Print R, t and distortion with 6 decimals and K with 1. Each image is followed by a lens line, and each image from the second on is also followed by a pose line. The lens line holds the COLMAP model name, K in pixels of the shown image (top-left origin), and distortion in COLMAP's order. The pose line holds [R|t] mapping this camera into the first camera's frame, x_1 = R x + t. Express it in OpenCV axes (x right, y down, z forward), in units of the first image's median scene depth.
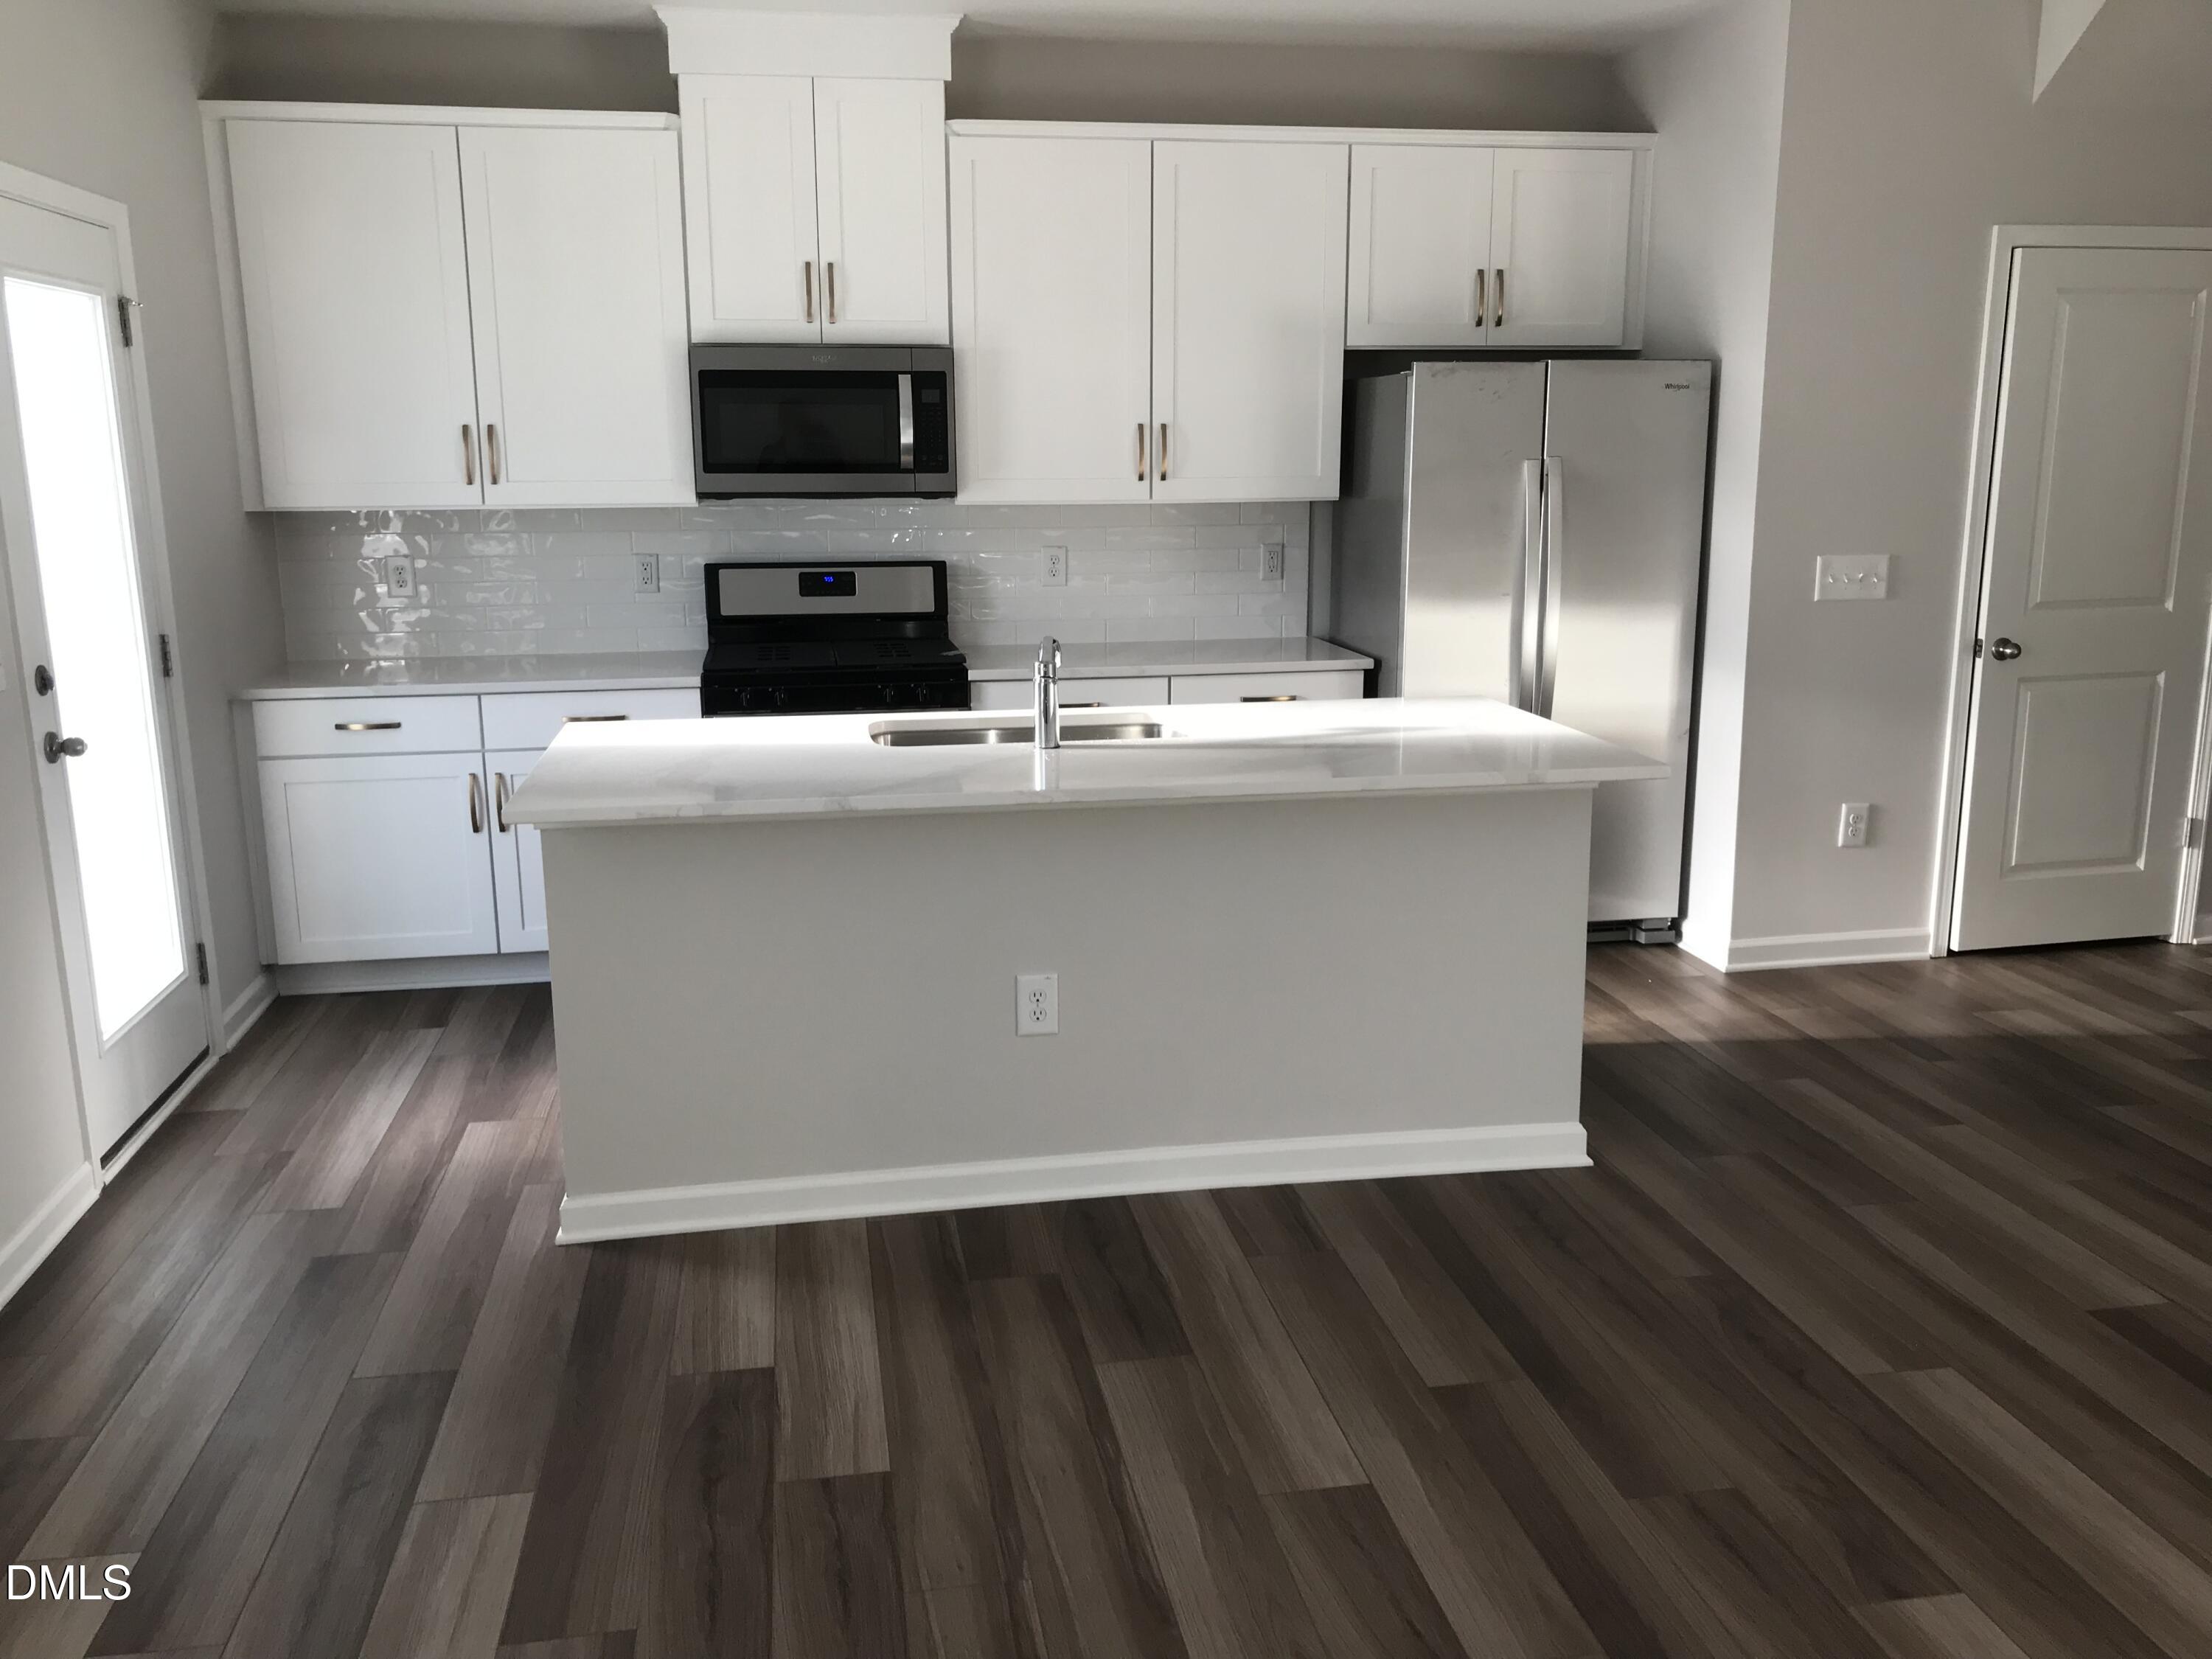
lens RADIAL K [[1824.0, 0, 1092.0], [0, 1824.0, 828.1], [0, 0, 1]] dist [0.106196, -0.334810]
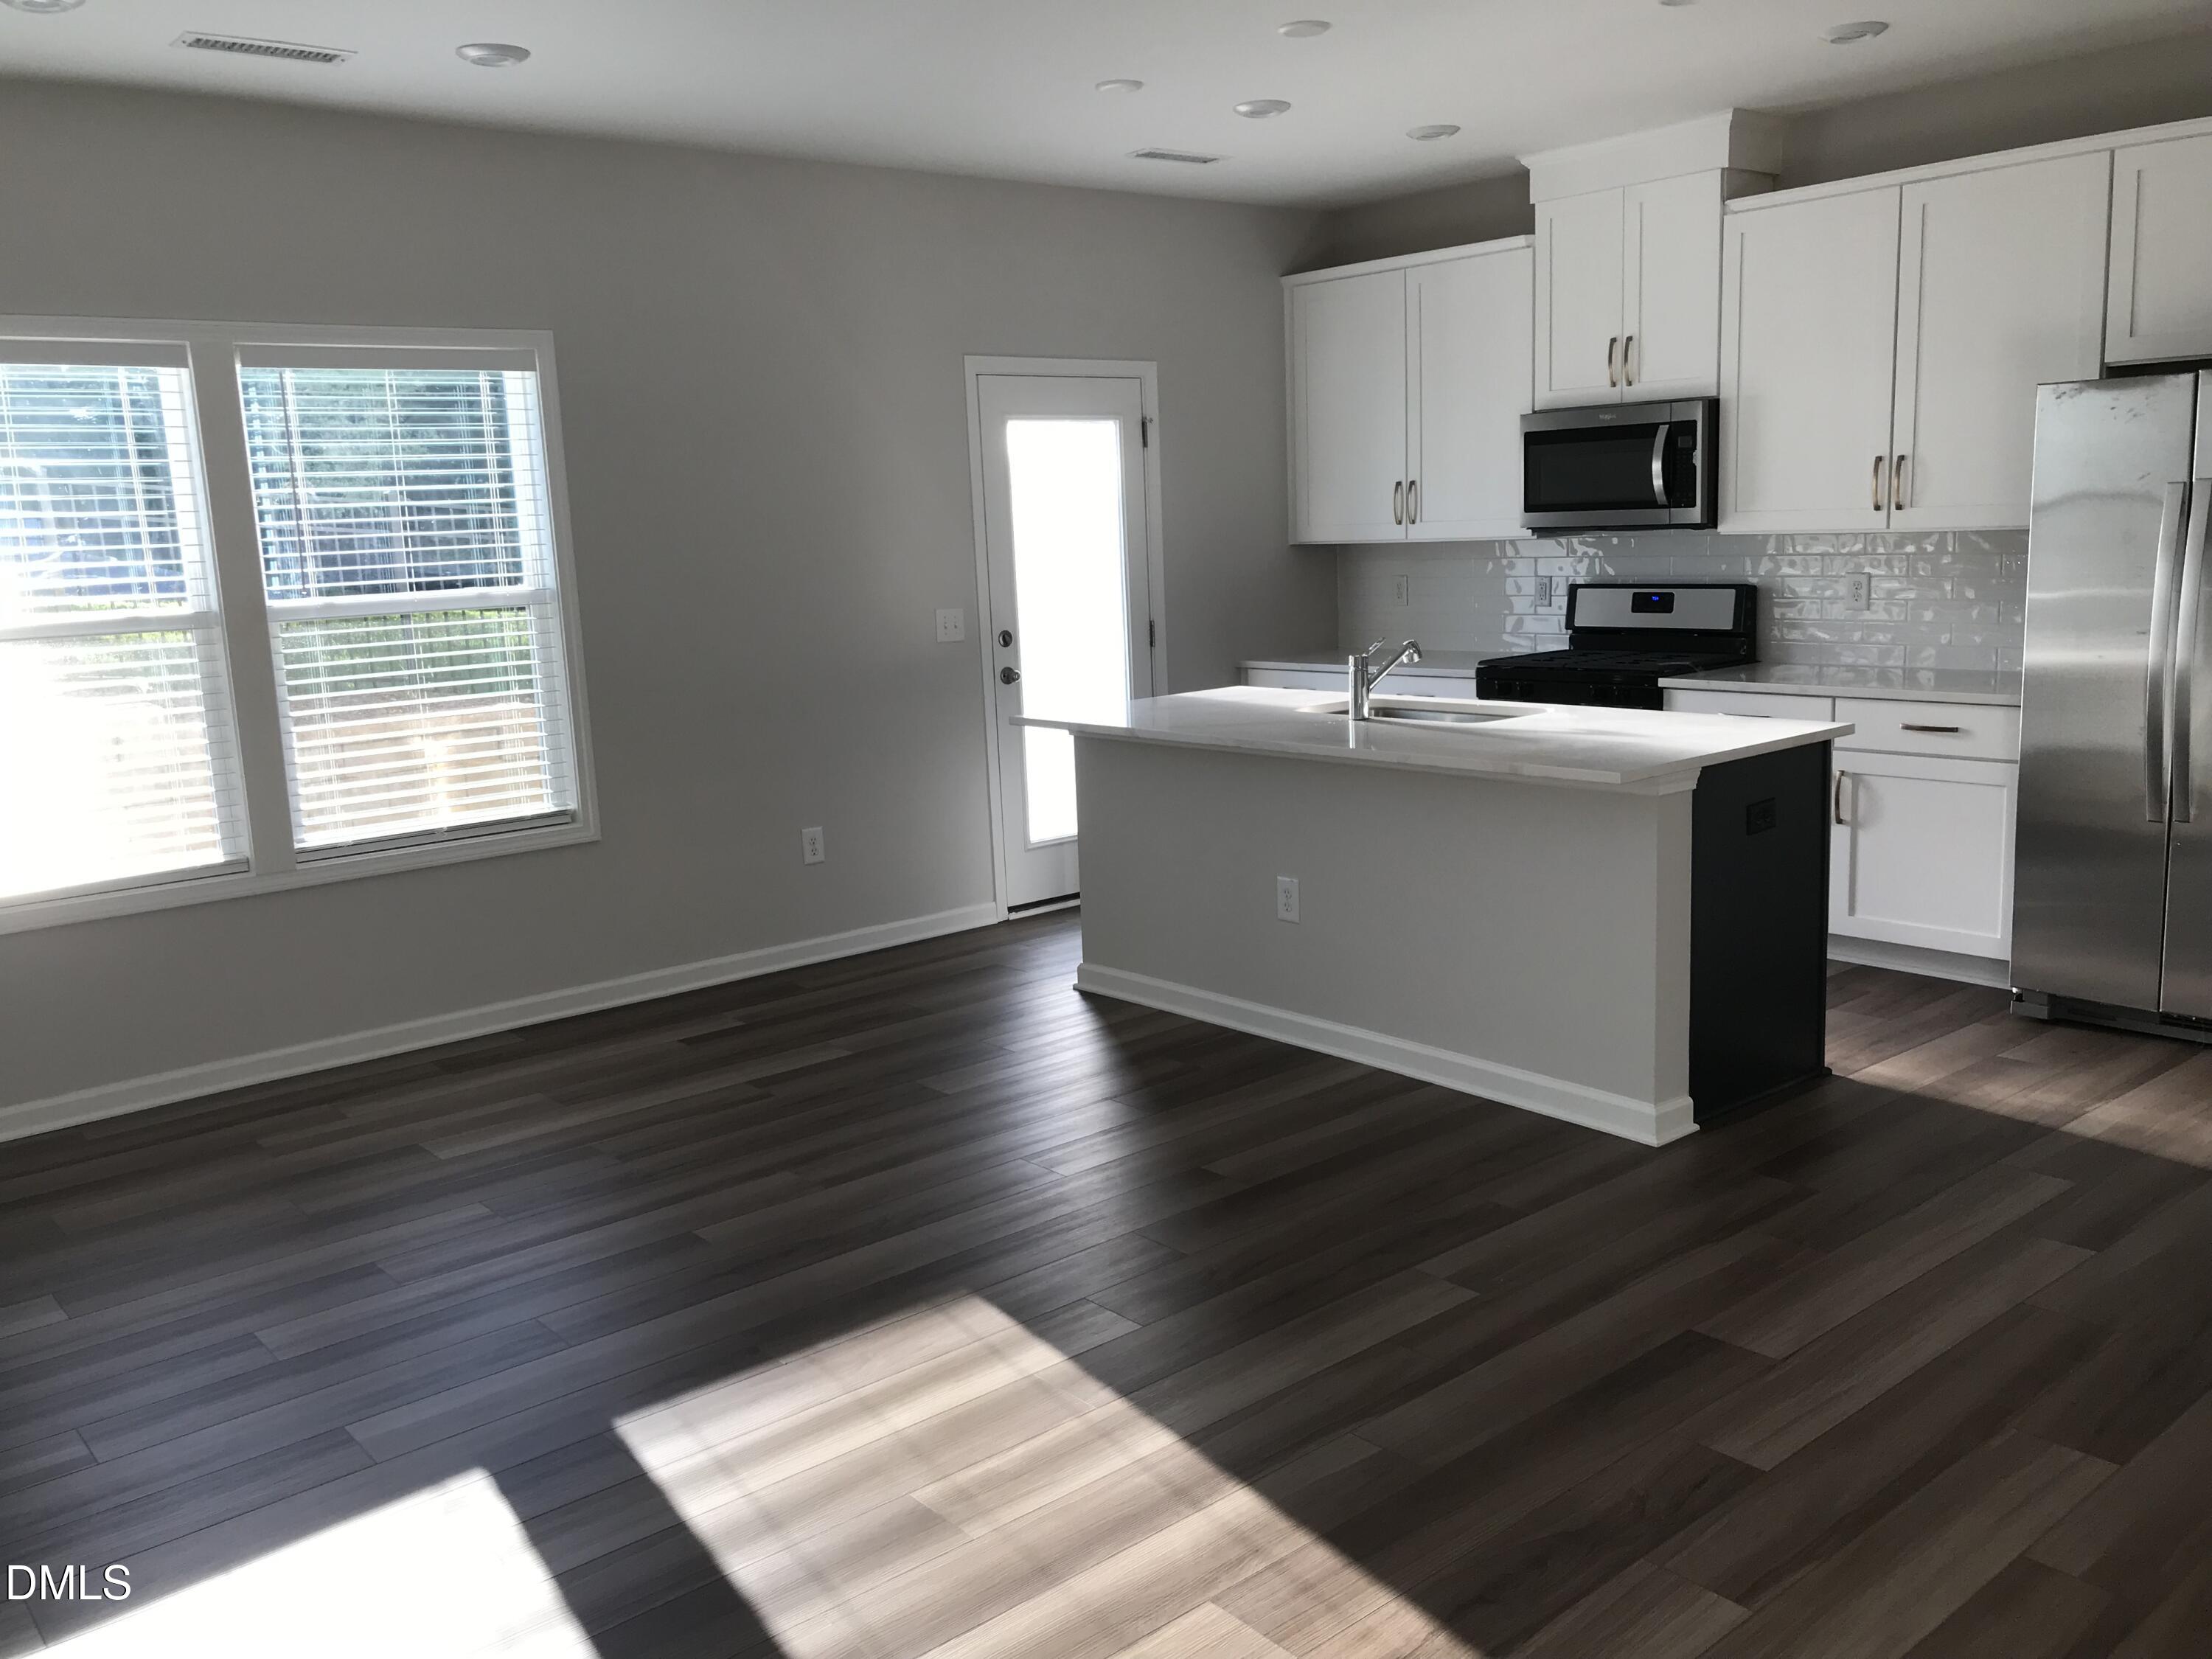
lens RADIAL K [[1807.1, 0, 1090.0], [0, 1807.1, 831.2], [0, 0, 1]] dist [0.035045, -0.027799]
pose [[0.504705, 0.136380, -0.852451, 0.735448], [-0.143852, 0.986923, 0.072724, -0.022298], [0.851222, 0.085923, 0.517724, 0.107491]]
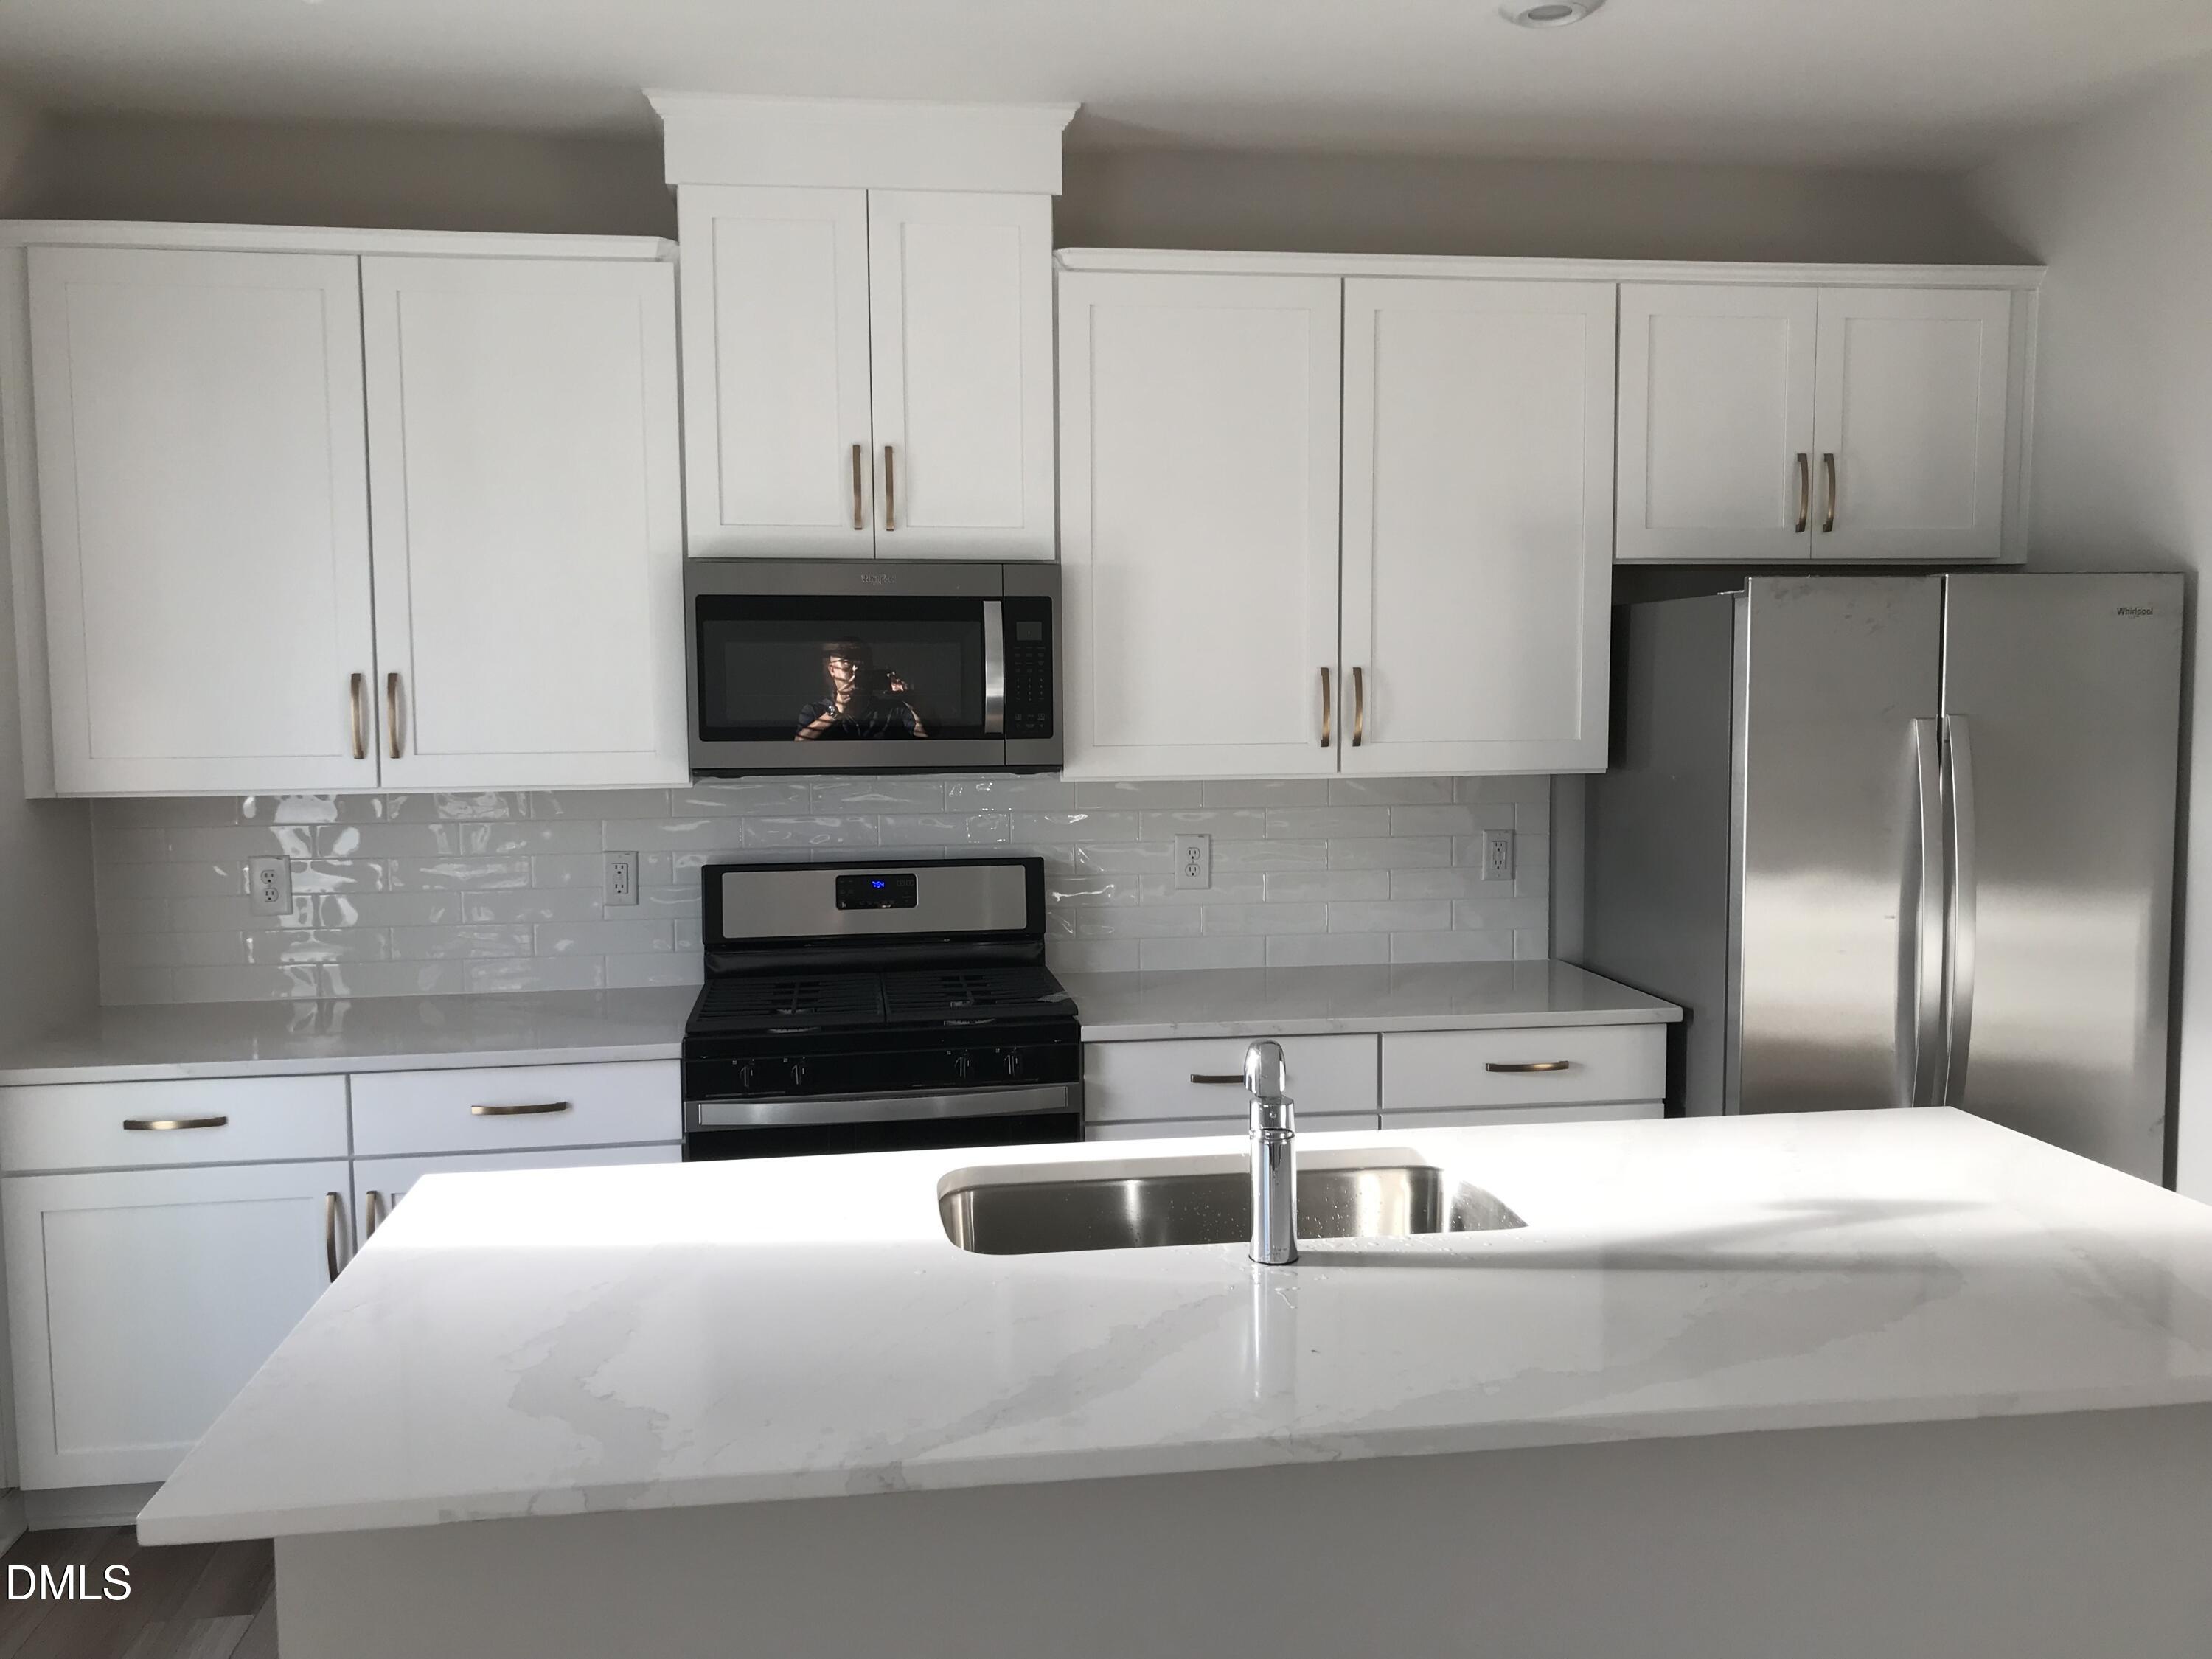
lens RADIAL K [[1807.1, 0, 1090.0], [0, 1807.1, 831.2], [0, 0, 1]] dist [0.035045, -0.027799]
pose [[0.999581, -0.000745, -0.028931, -0.045040], [-0.002920, 0.991975, -0.126401, -0.073434], [0.028793, 0.126432, 0.991557, 0.331513]]
